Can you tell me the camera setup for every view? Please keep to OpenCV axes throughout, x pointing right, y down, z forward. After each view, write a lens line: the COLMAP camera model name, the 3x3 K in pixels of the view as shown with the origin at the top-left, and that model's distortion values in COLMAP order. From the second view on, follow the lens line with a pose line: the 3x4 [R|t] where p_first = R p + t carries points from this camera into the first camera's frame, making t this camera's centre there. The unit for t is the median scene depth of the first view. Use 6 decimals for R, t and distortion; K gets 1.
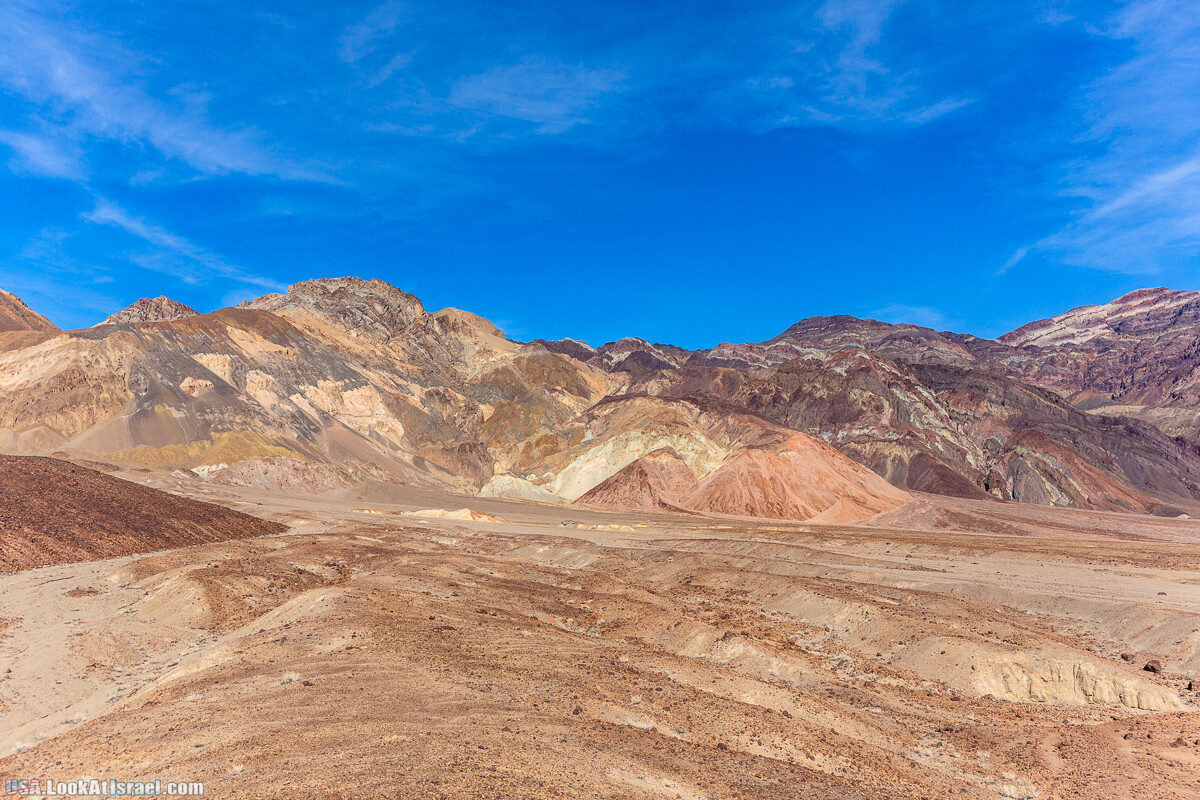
lens RADIAL K [[1055.5, 0, 600.0], [0, 1055.5, 400.0], [0, 0, 1]] dist [0.006097, -0.000219]
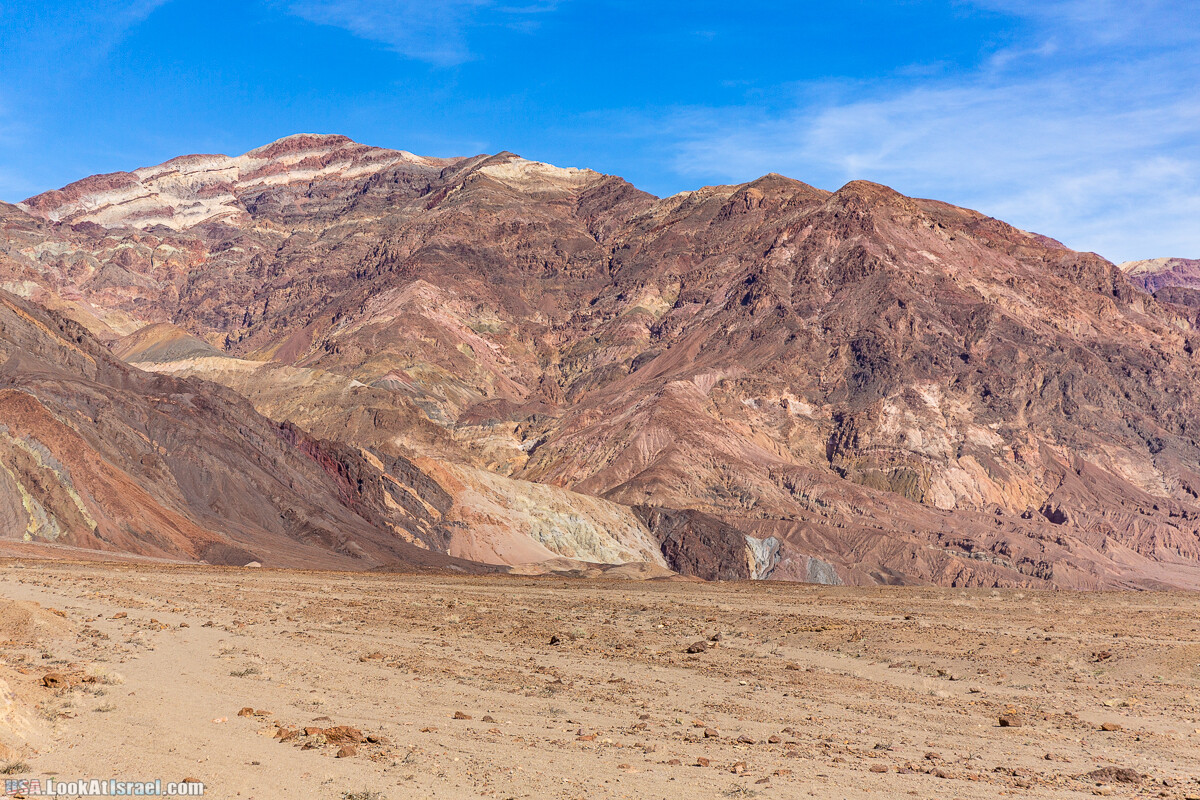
lens RADIAL K [[2428.7, 0, 600.0], [0, 2428.7, 400.0], [0, 0, 1]] dist [-0.009511, -0.051447]
pose [[0.842431, 0.060691, 0.535376, 0.024659], [-0.079144, 0.996796, 0.011537, -0.003508], [-0.532960, -0.052091, 0.844535, -0.140460]]
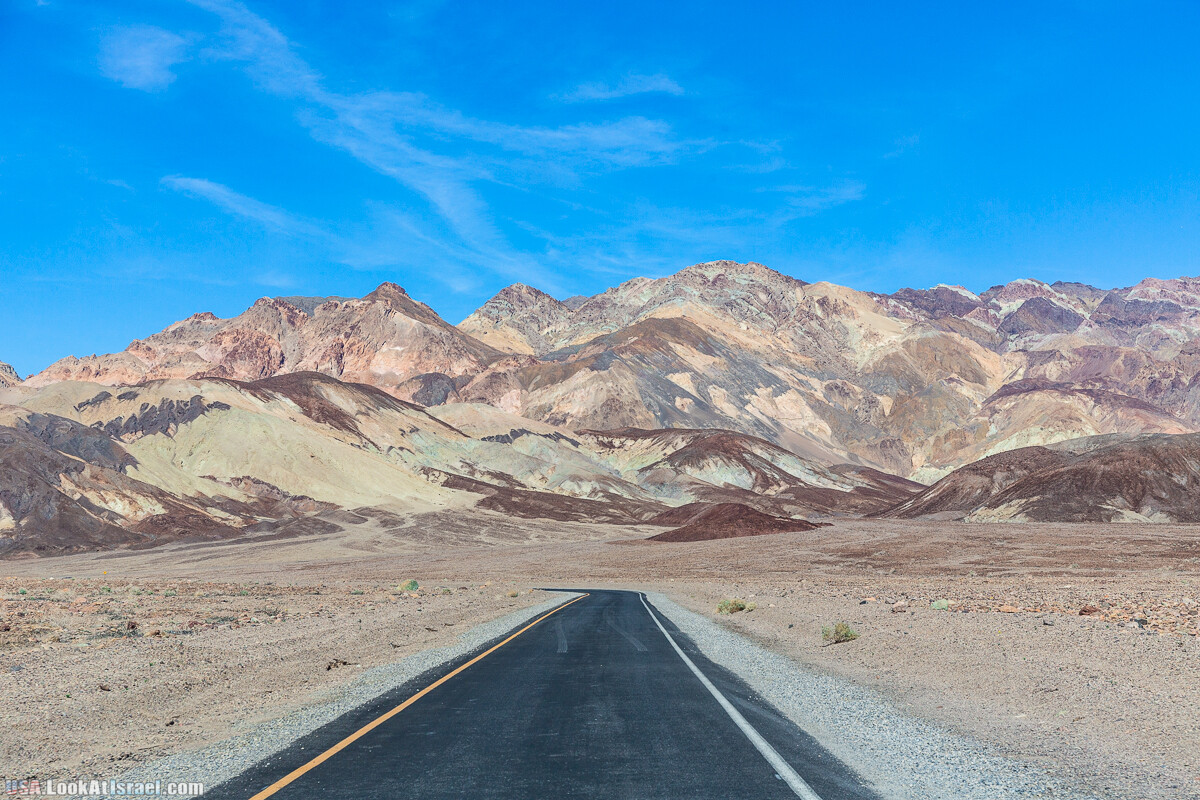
lens RADIAL K [[1973.5, 0, 600.0], [0, 1973.5, 400.0], [0, 0, 1]] dist [-0.011202, -0.241119]
pose [[0.983022, -0.029657, -0.181077, -0.025672], [0.037821, 0.998410, 0.041802, -0.063872], [0.179549, -0.047941, 0.982580, -0.718116]]
